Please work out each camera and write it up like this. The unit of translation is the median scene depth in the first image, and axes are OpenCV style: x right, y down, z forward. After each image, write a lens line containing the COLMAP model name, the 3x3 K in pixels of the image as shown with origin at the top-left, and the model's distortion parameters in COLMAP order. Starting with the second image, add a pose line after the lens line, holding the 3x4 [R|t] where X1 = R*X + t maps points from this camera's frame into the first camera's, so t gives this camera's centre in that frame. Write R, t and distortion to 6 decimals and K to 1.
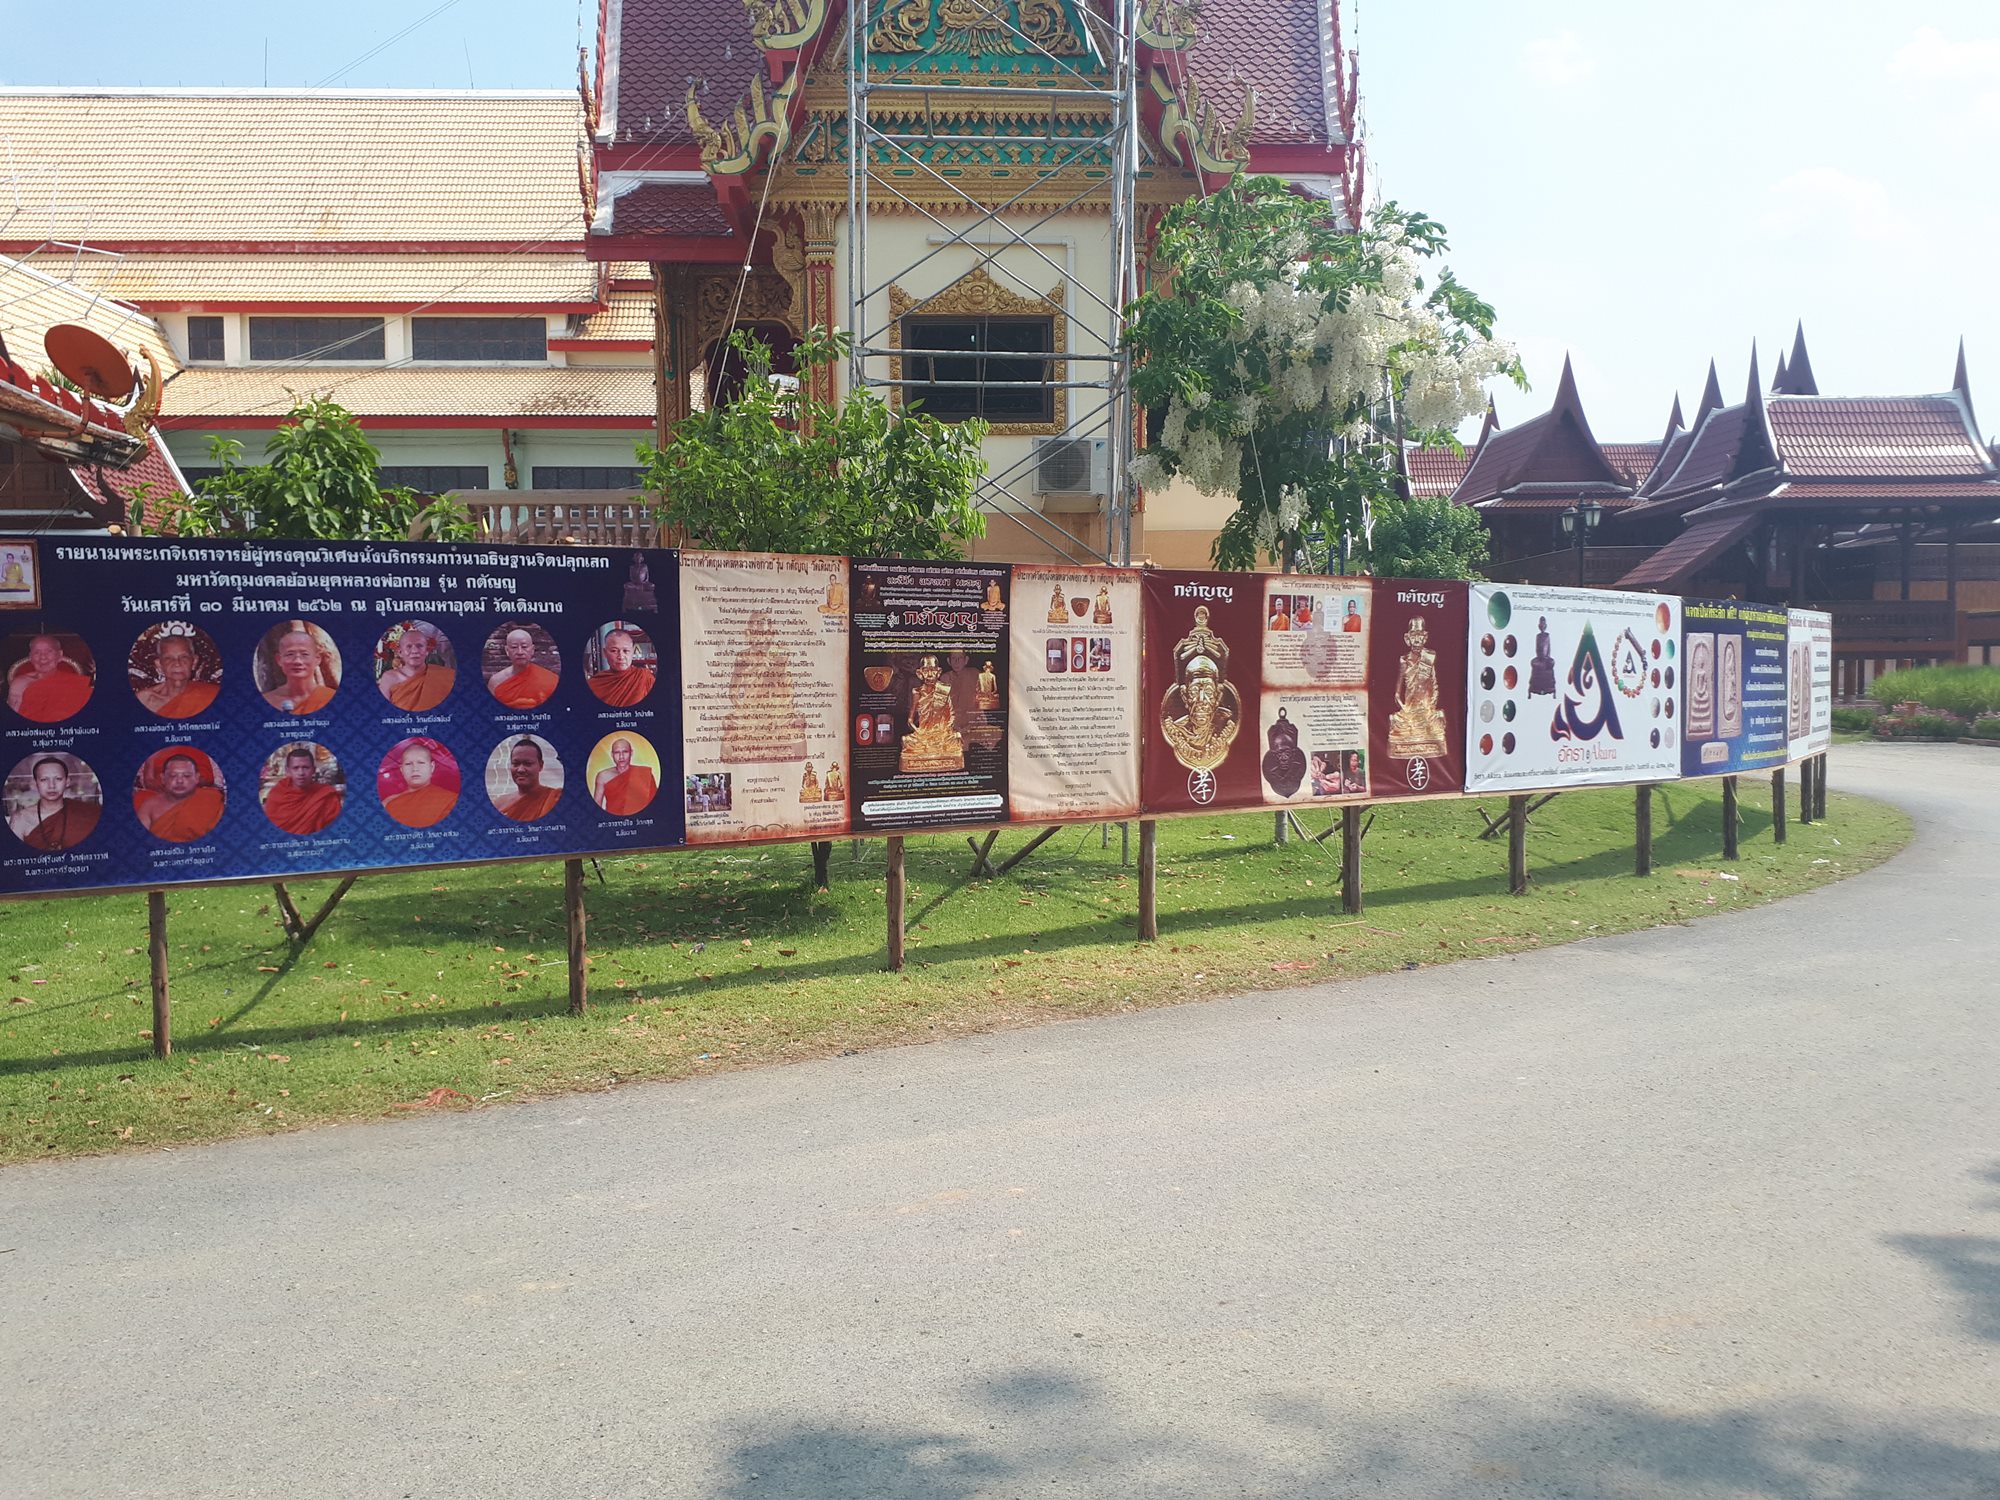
lens RADIAL K [[1198.8, 0, 1000.0], [0, 1198.8, 750.0], [0, 0, 1]] dist [-0.000961, -0.054573]
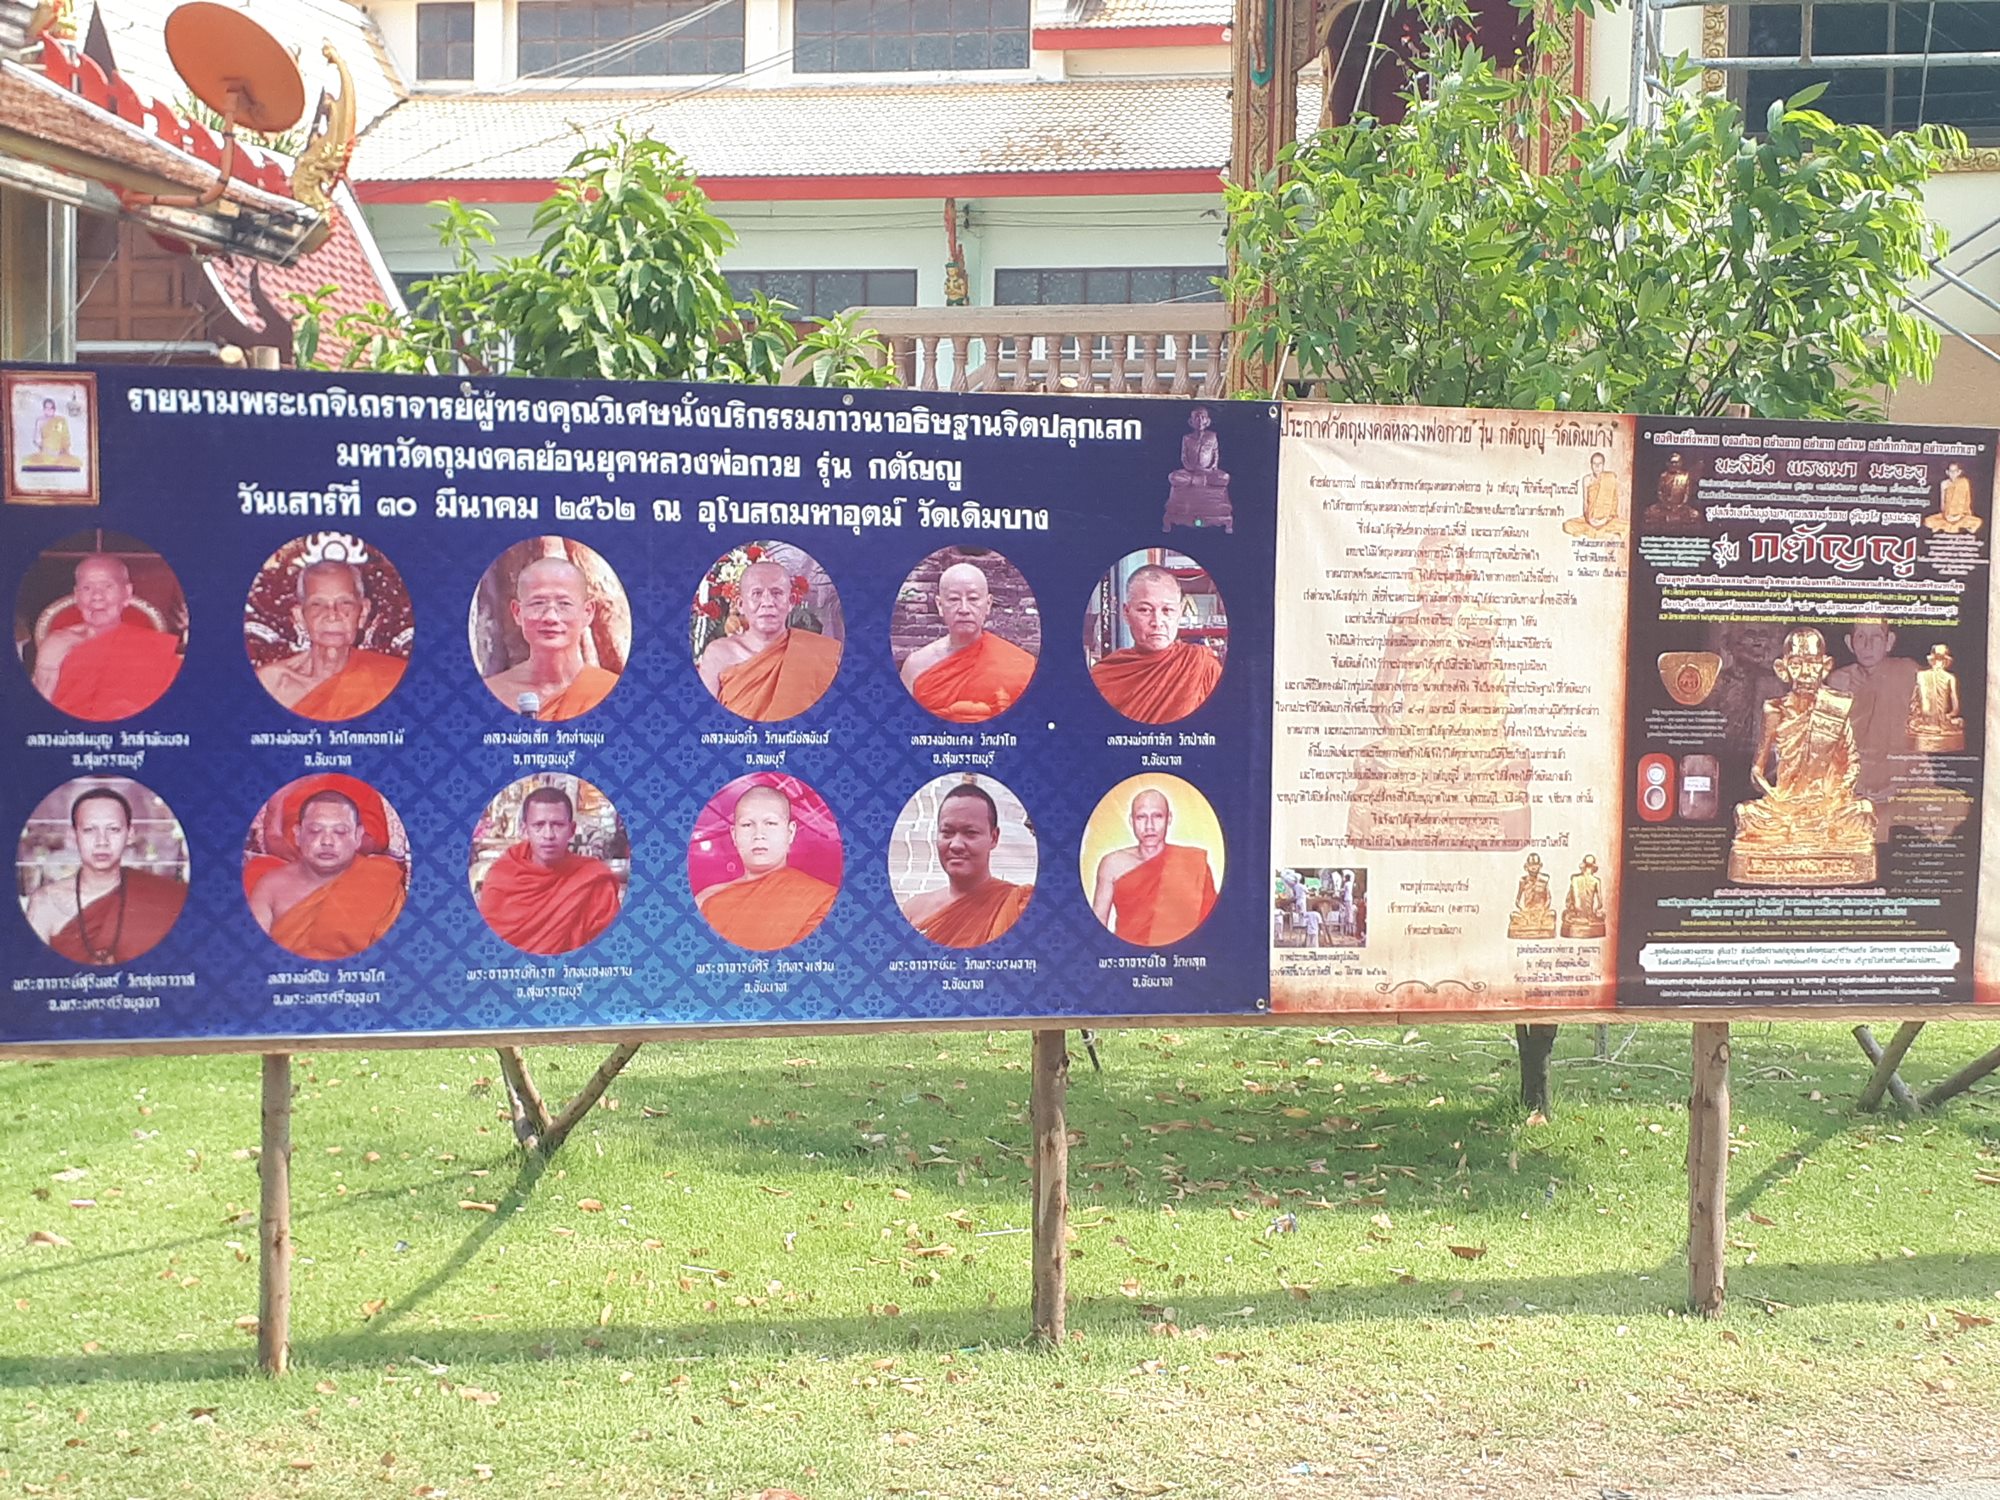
lens RADIAL K [[1573.7, 0, 1000.0], [0, 1573.7, 750.0], [0, 0, 1]] dist [-0.002106, 0.205484]
pose [[0.925066, 0.029176, -0.378685, -0.137111], [-0.040570, 0.998931, -0.022144, -0.009040], [0.377634, 0.035848, 0.925261, 0.401199]]
